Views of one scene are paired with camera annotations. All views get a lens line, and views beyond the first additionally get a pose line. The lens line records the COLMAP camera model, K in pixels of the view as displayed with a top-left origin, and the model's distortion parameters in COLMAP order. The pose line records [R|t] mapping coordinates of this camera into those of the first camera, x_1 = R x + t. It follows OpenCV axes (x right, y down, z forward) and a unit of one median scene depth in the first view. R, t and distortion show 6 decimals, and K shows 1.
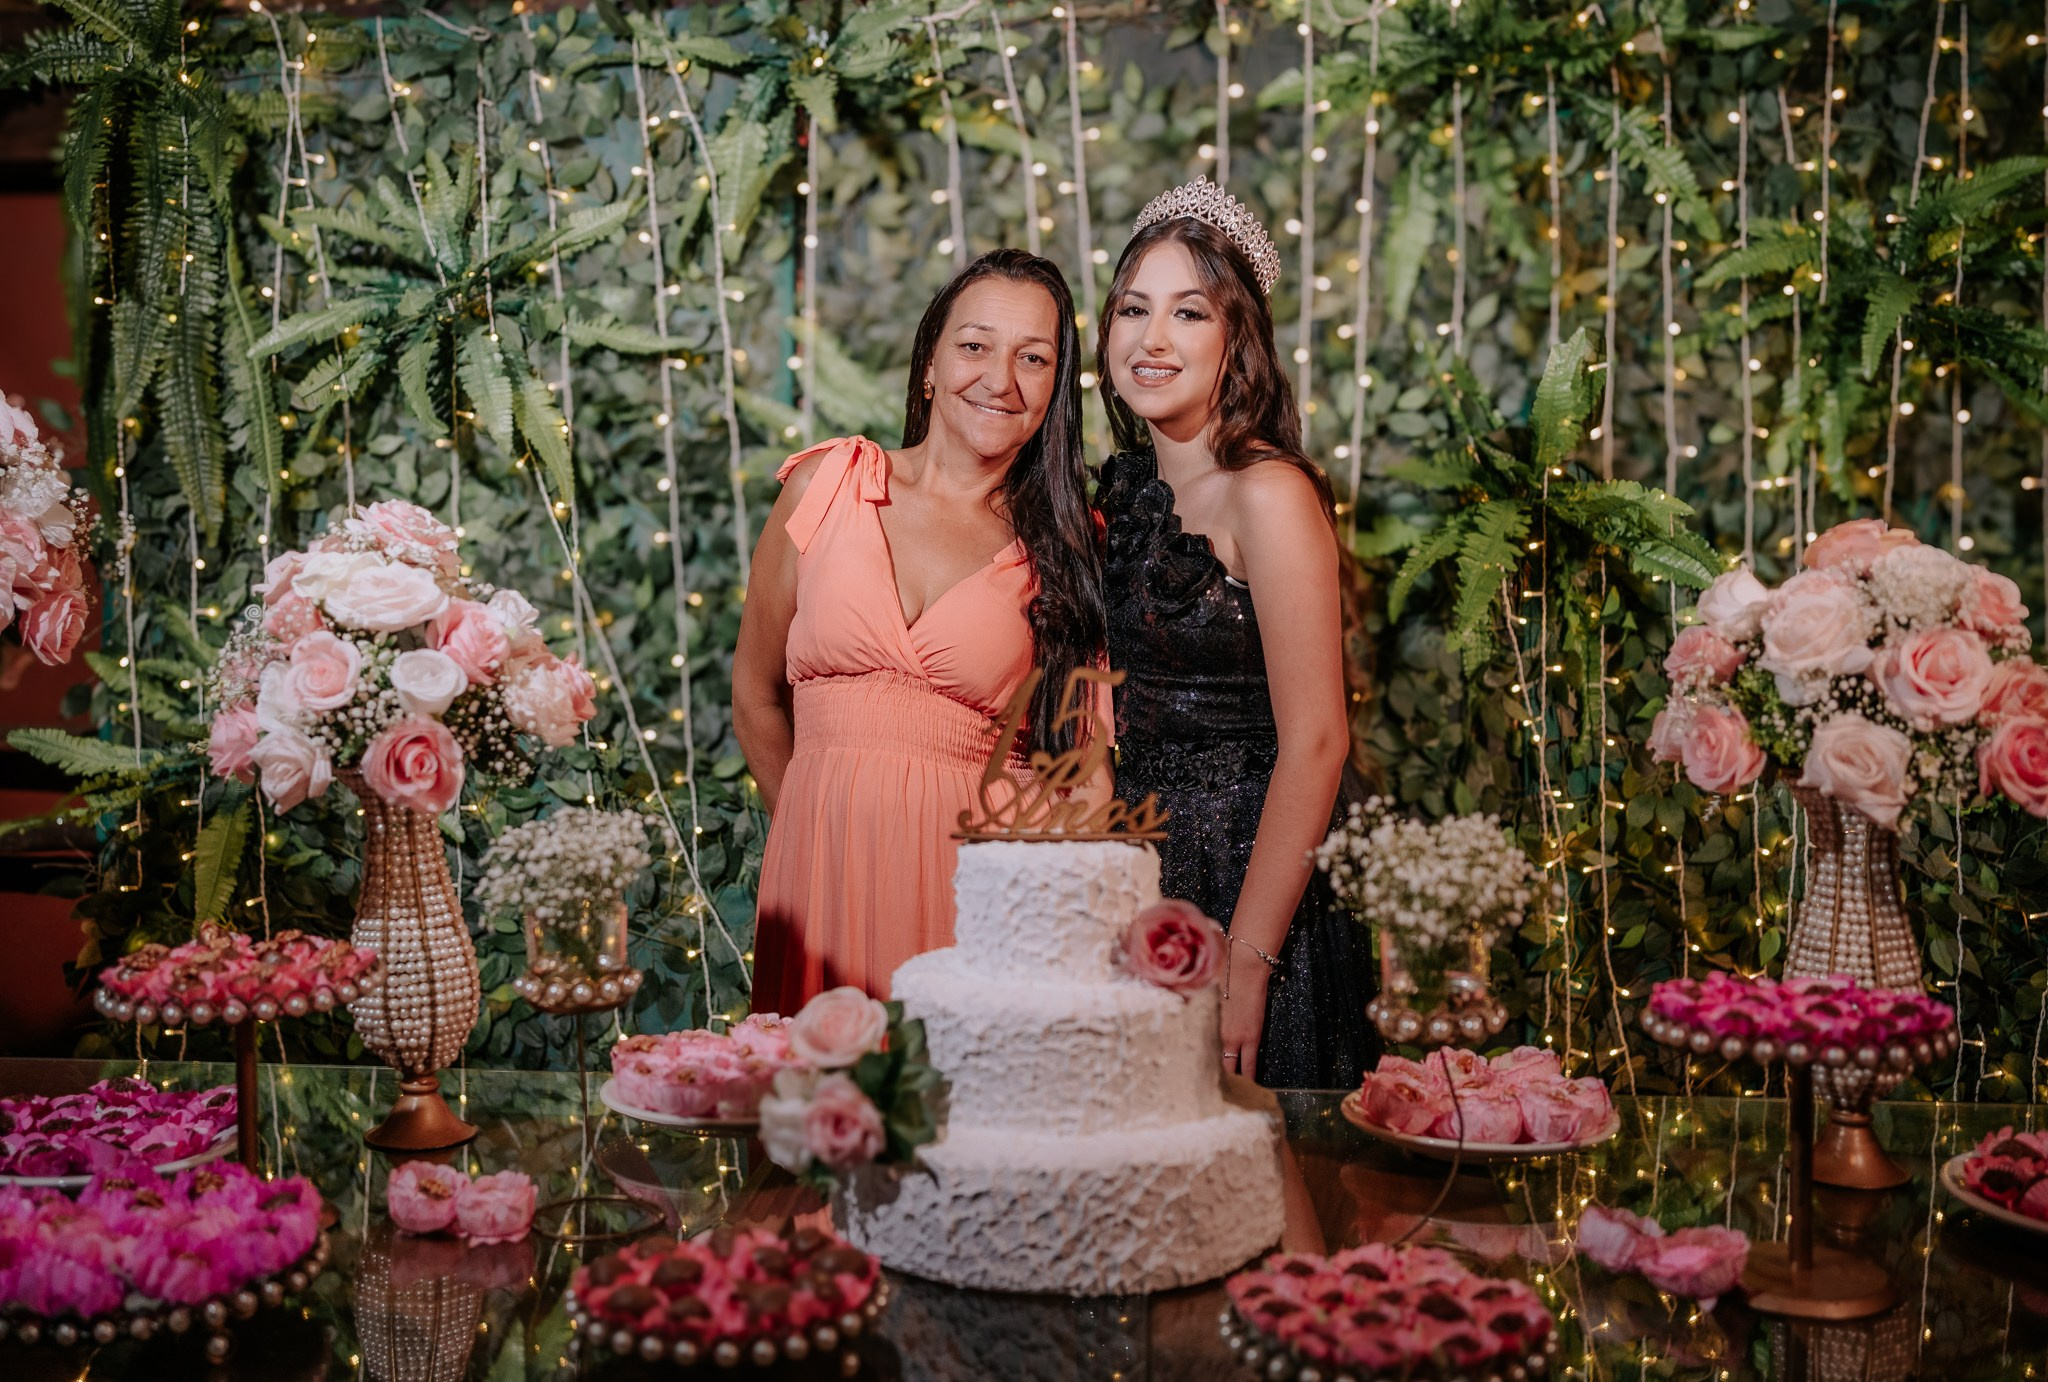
lens RADIAL K [[2166.7, 0, 972.7], [0, 2166.7, 707.7], [0, 0, 1]] dist [-0.012899, 0.014398]
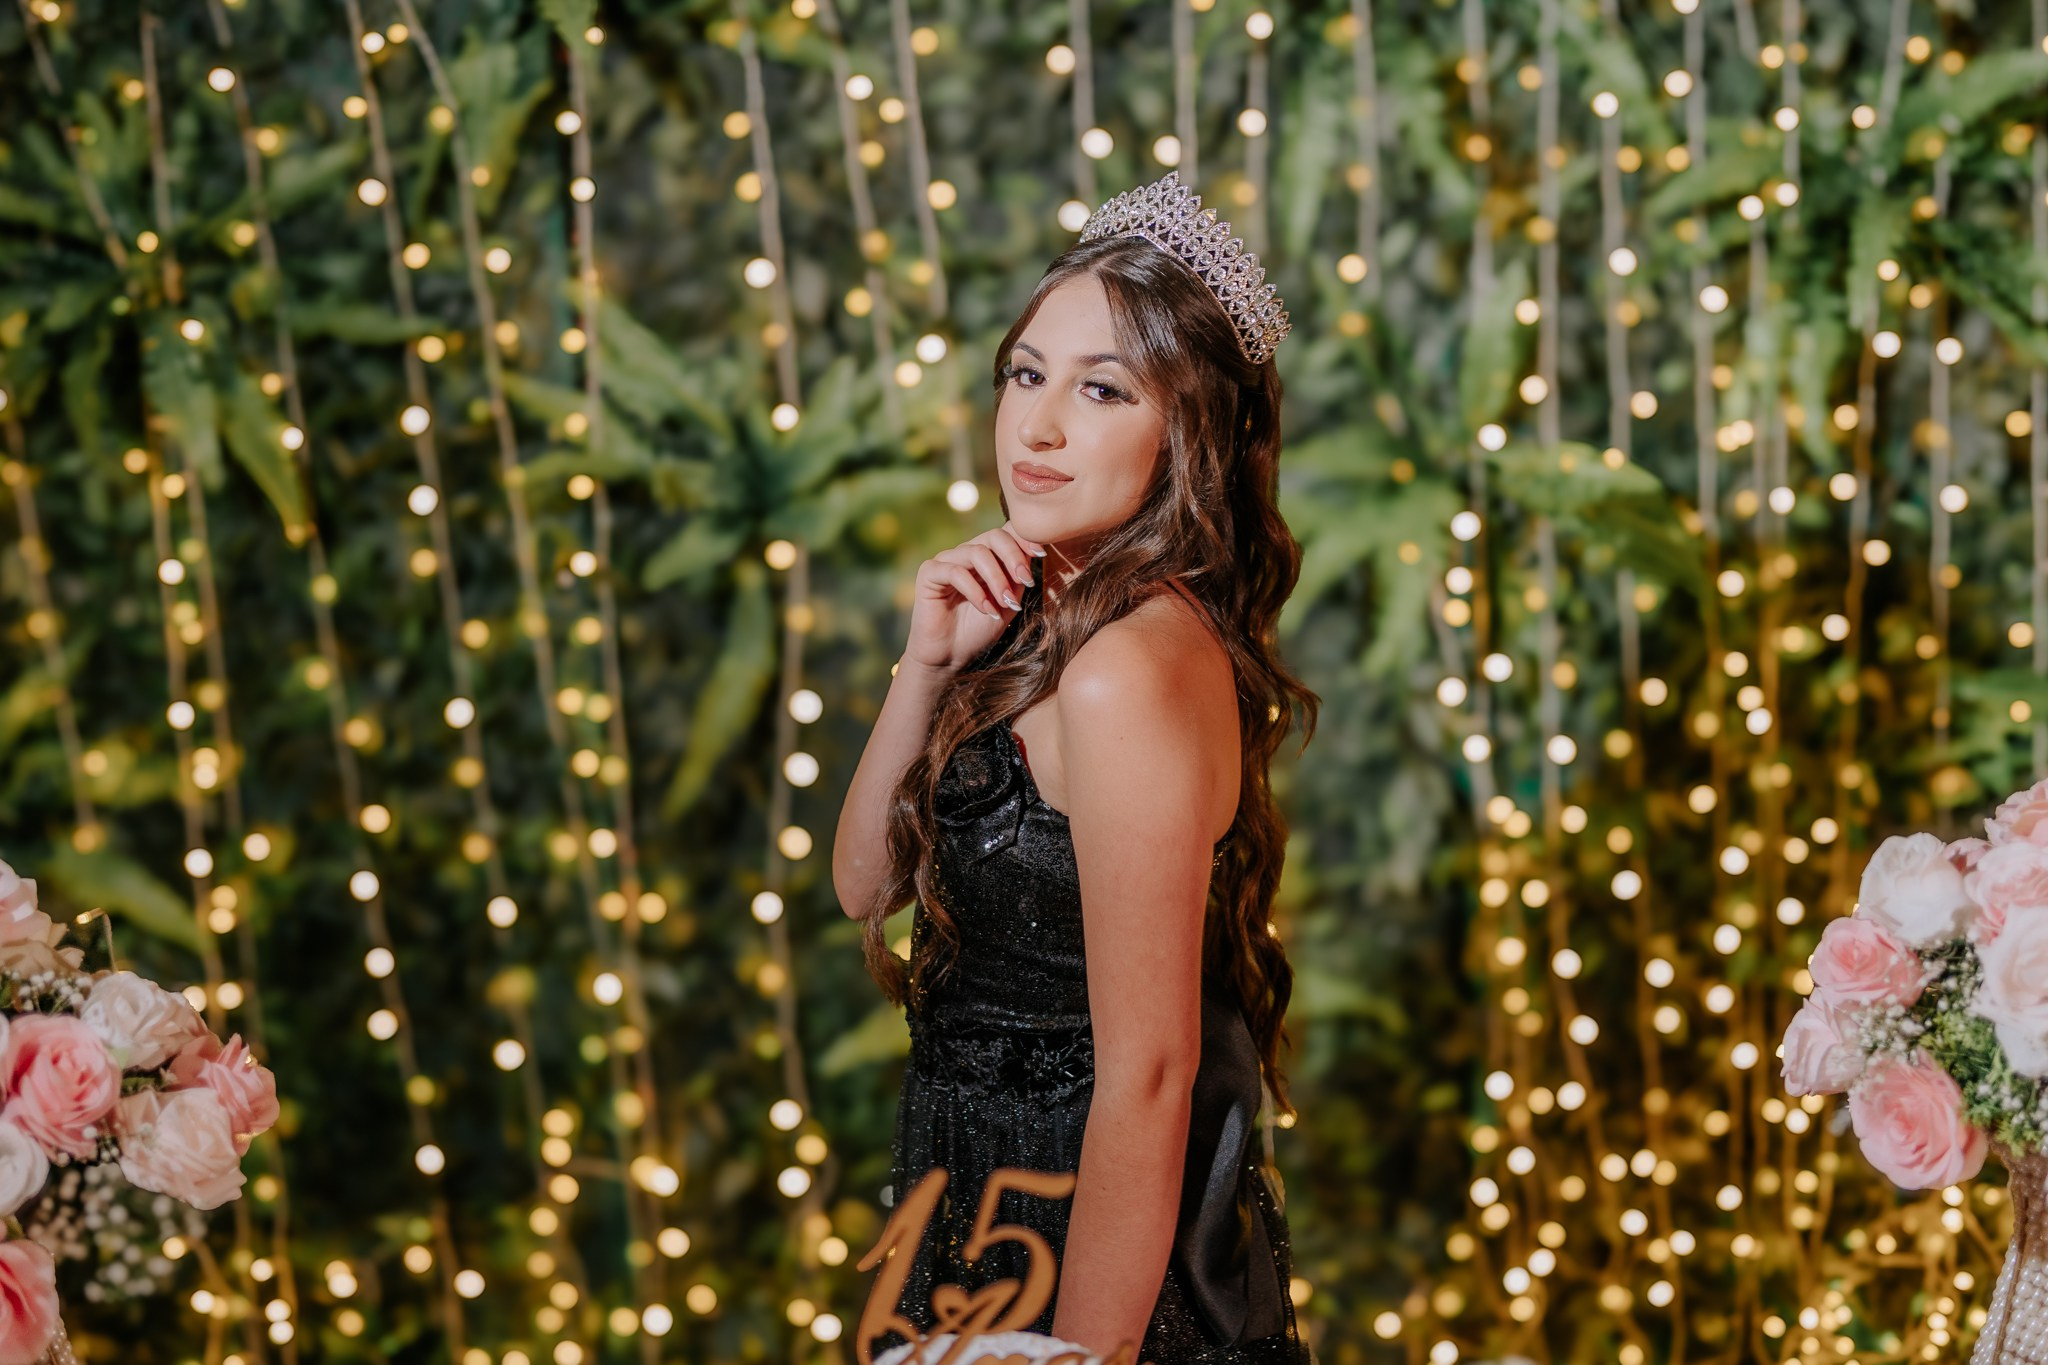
lens RADIAL K [[2068.6, 0, 1019.6], [0, 2068.6, 686.3], [0, 0, 1]] dist [0.000181, -0.004024]
pose [[0.993484, -0.063542, 0.094616, 0.002725], [0.052758, 0.992260, 0.112409, -0.110905], [-0.101026, -0.106684, 0.989147, 0.200641]]
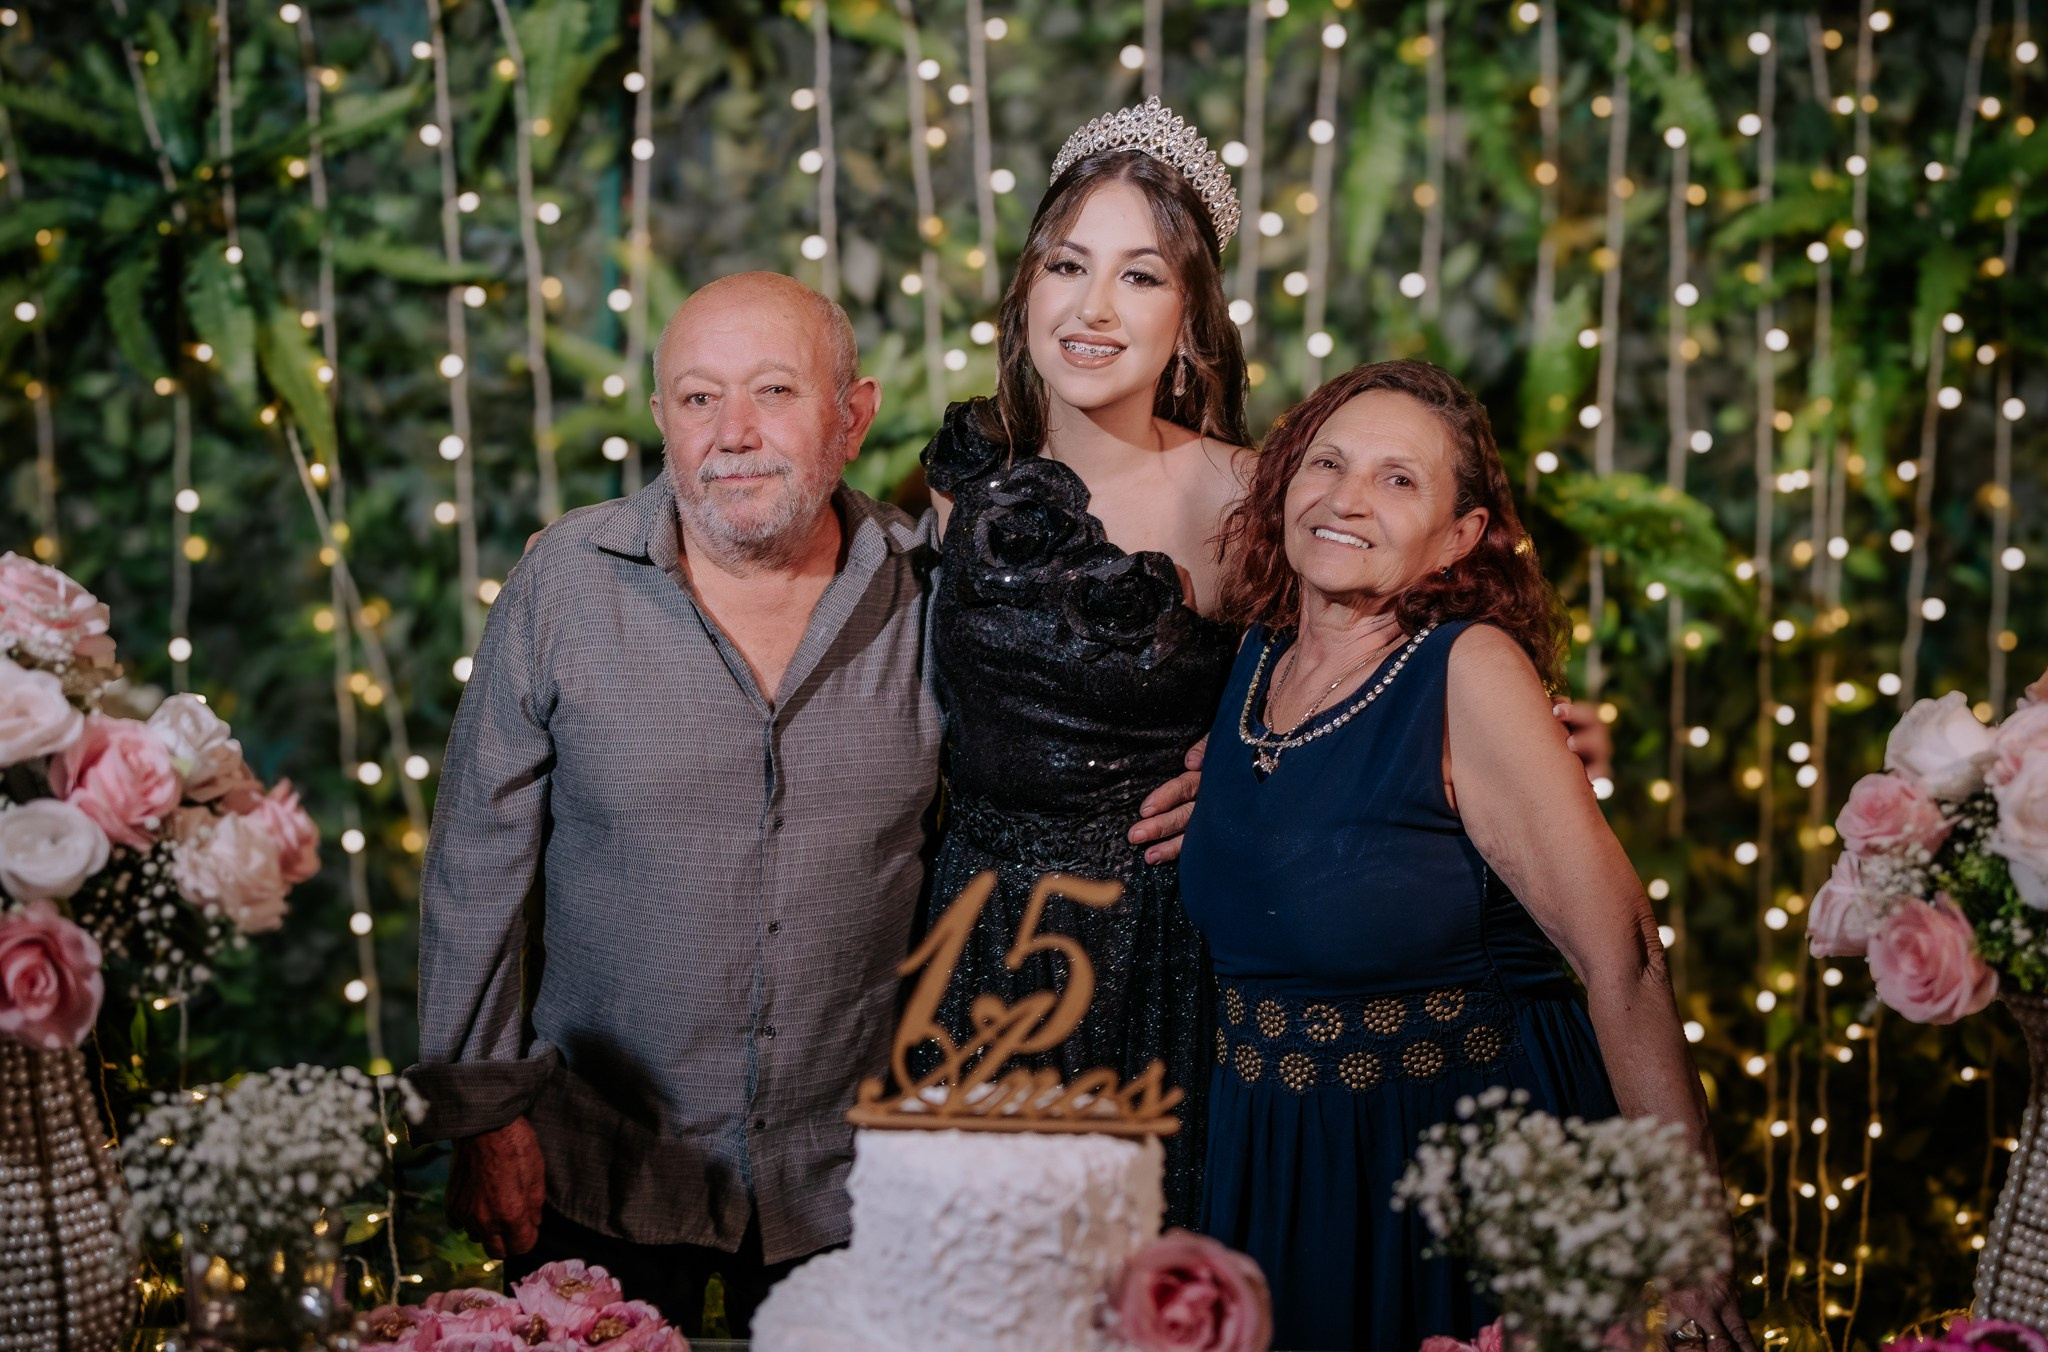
lens RADIAL K [[2243.6, 0, 1031.9], [0, 2243.6, 648.9], [0, 0, 1]] dist [-0.012953, 0.021576]
pose [[0.994680, 0.015623, 0.101819, -0.013065], [-0.017578, 0.999677, 0.018330, -0.048375], [-0.101500, -0.020023, 0.994634, 0.157693]]
